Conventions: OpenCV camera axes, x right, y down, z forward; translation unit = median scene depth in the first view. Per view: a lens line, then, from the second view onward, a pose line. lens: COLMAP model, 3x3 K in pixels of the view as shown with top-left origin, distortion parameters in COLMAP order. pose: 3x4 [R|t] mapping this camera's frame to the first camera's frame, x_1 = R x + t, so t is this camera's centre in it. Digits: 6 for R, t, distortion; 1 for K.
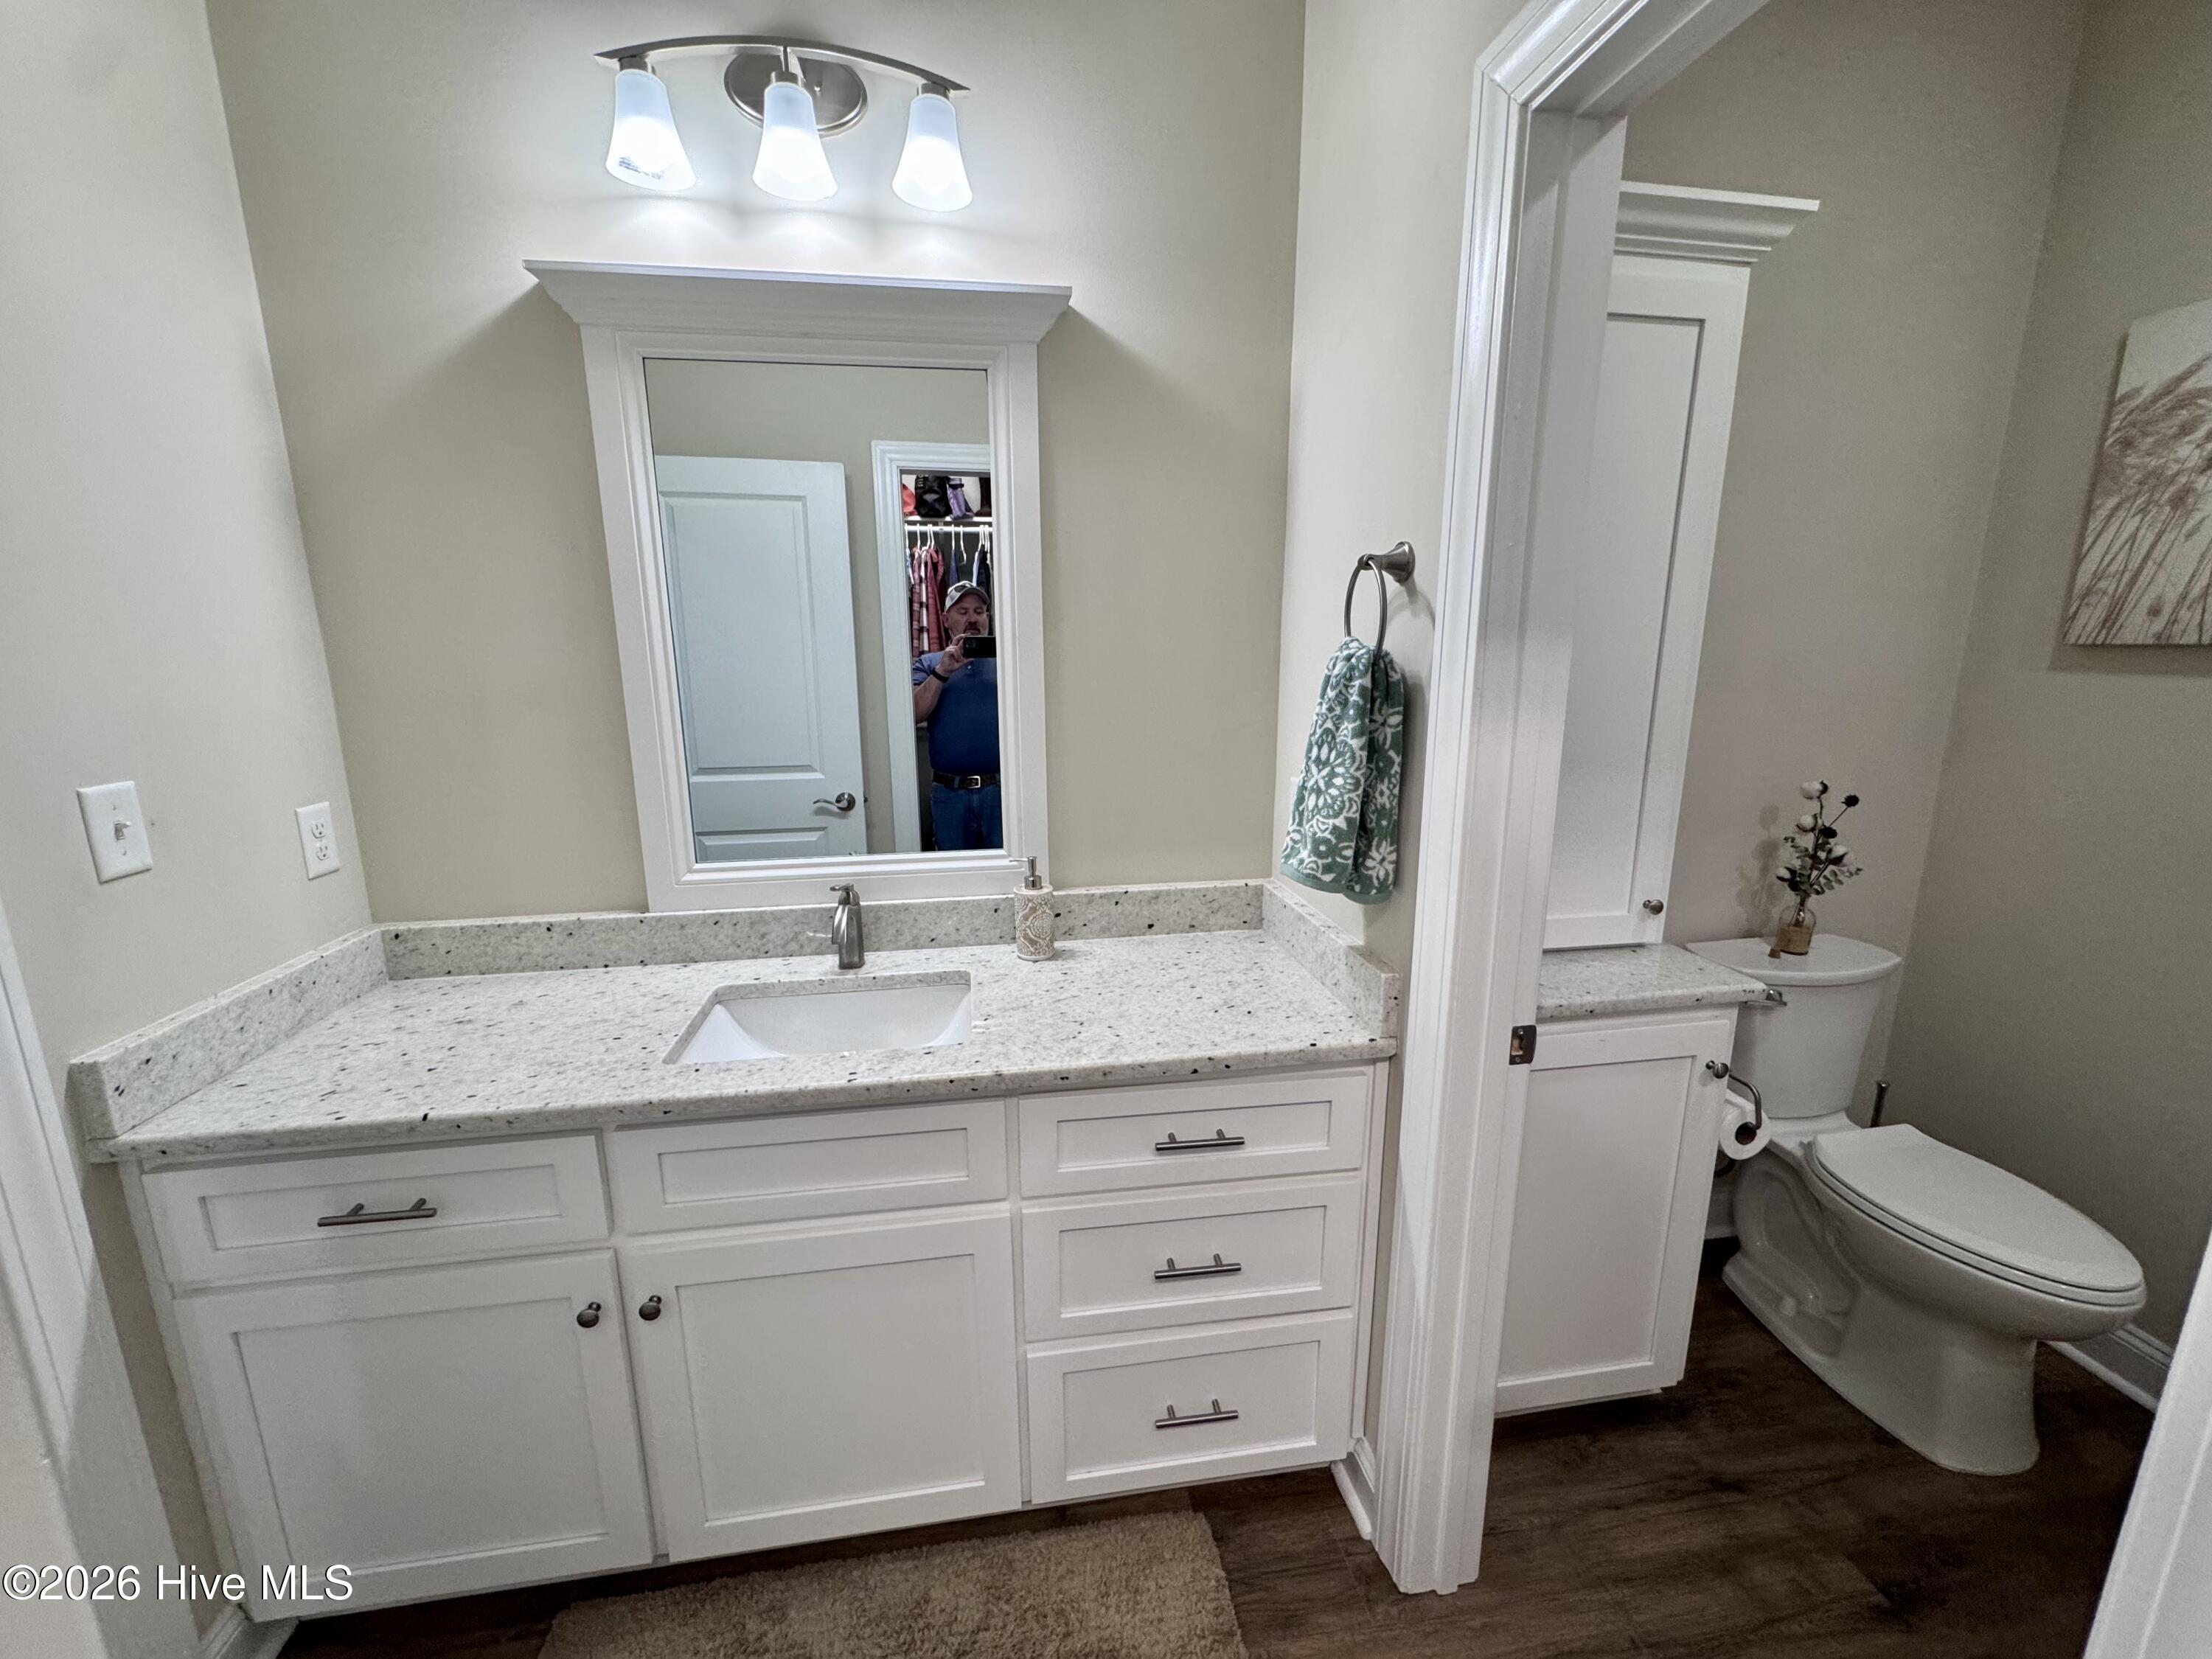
lens RADIAL K [[878.4, 0, 1109.5], [0, 878.4, 828.5], [0, 0, 1]] dist [-0.002109, -0.000195]
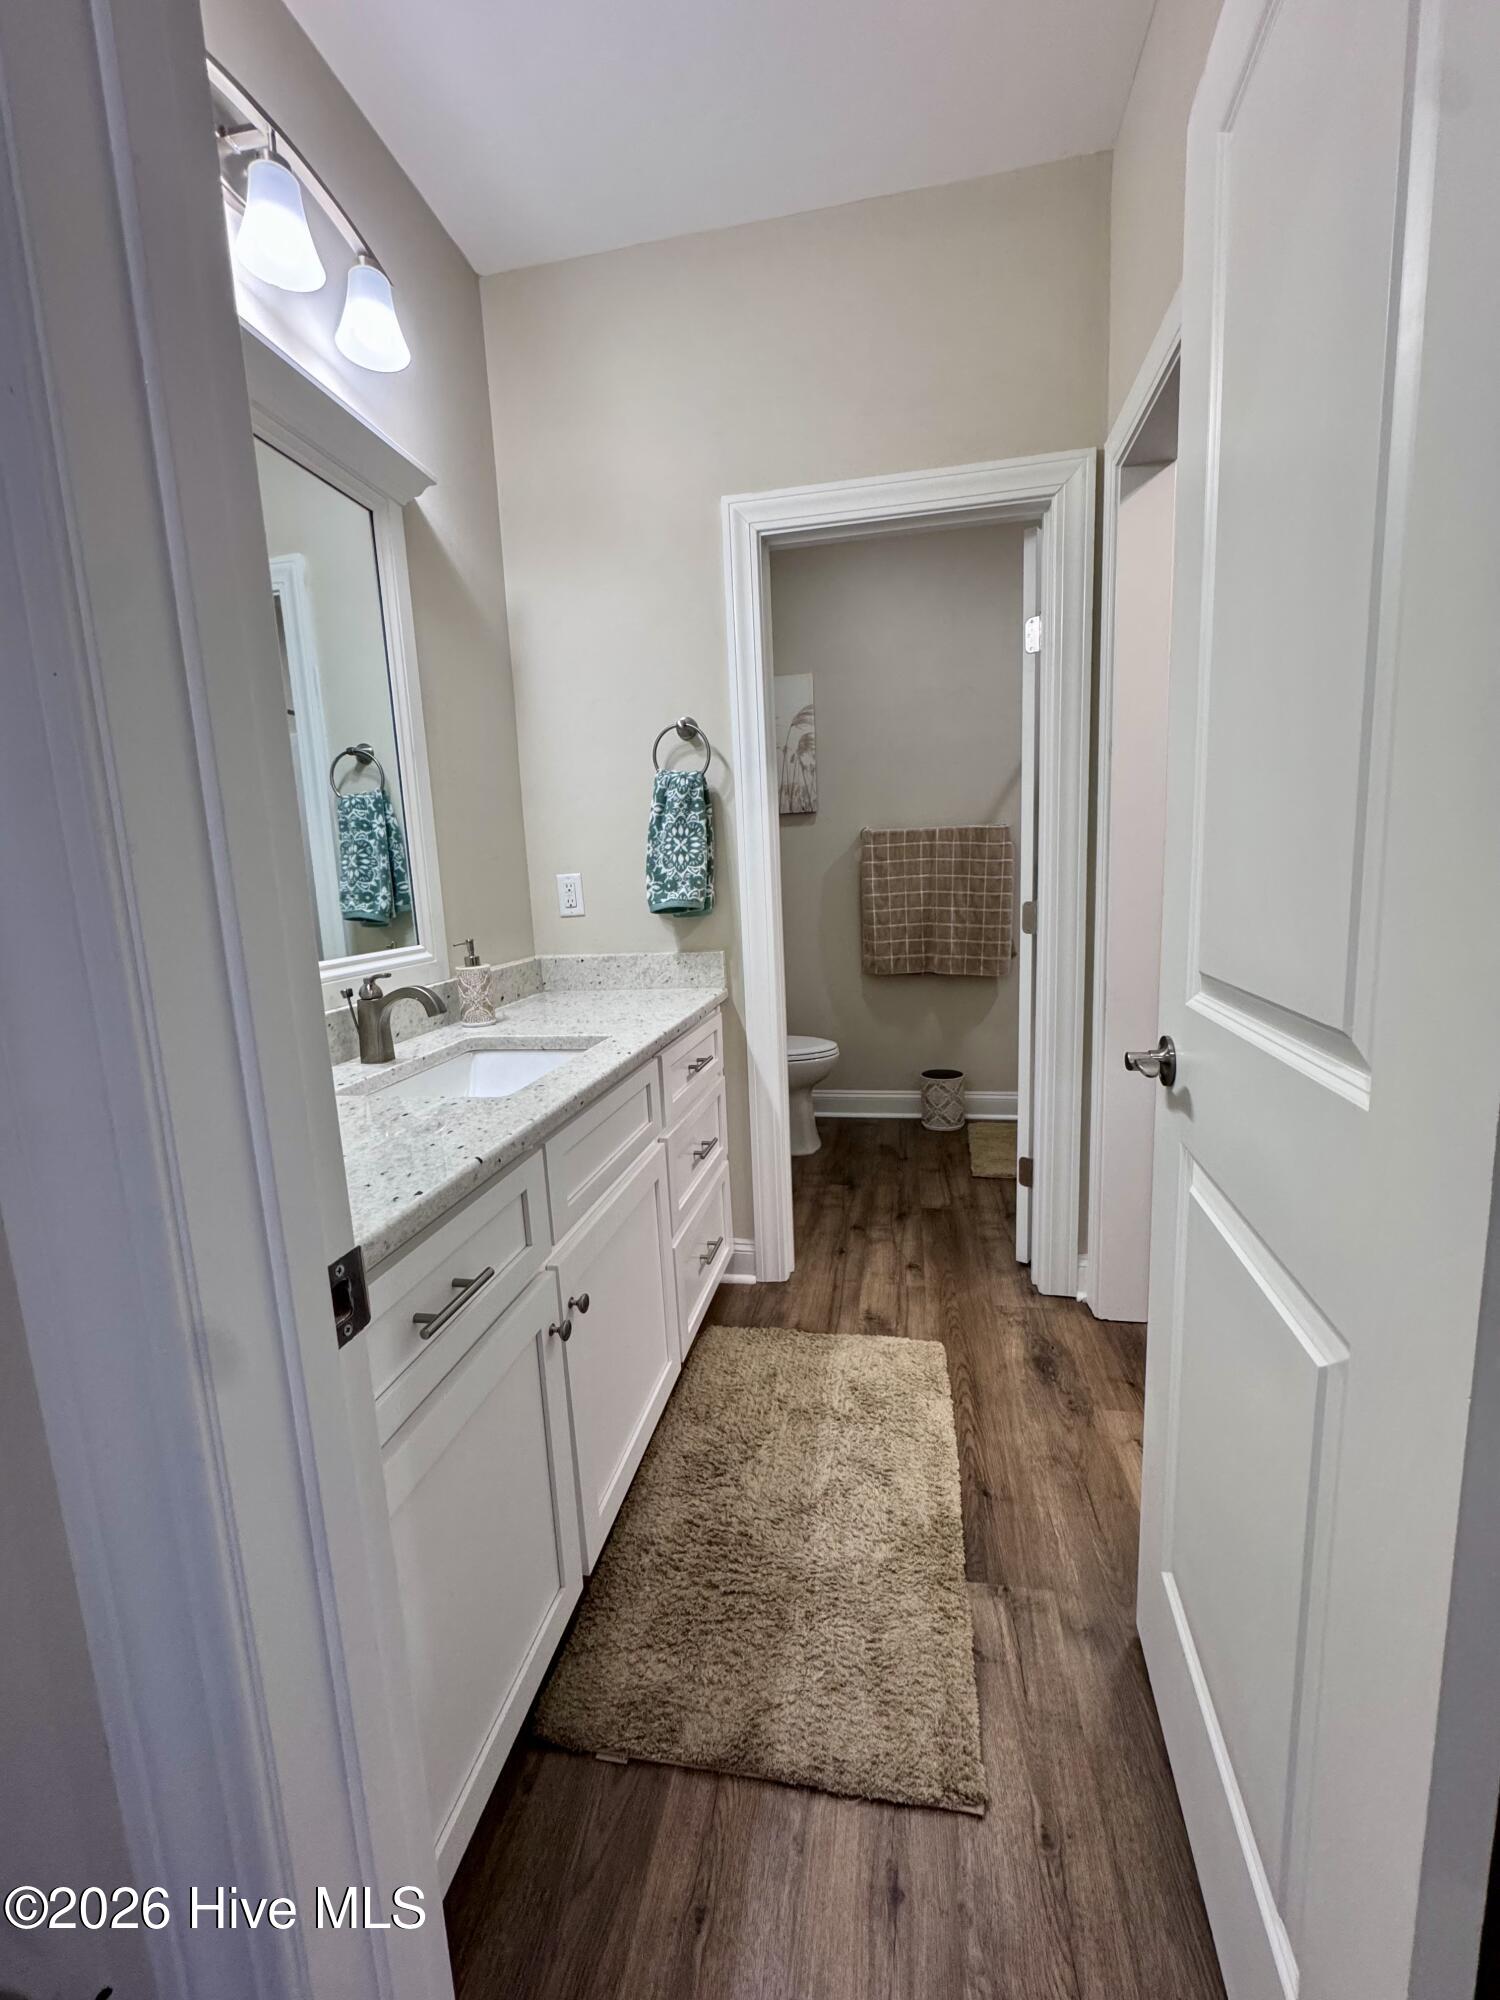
lens RADIAL K [[794.2, 0, 756.0], [0, 794.2, 988.4], [0, 0, 1]] dist [-0.002109, -0.000195]
pose [[0.337631, -0.151368, 0.929028, -1.231708], [0.236731, 0.968916, 0.071833, 0.141368], [-0.911023, 0.195677, 0.362970, 0.346364]]
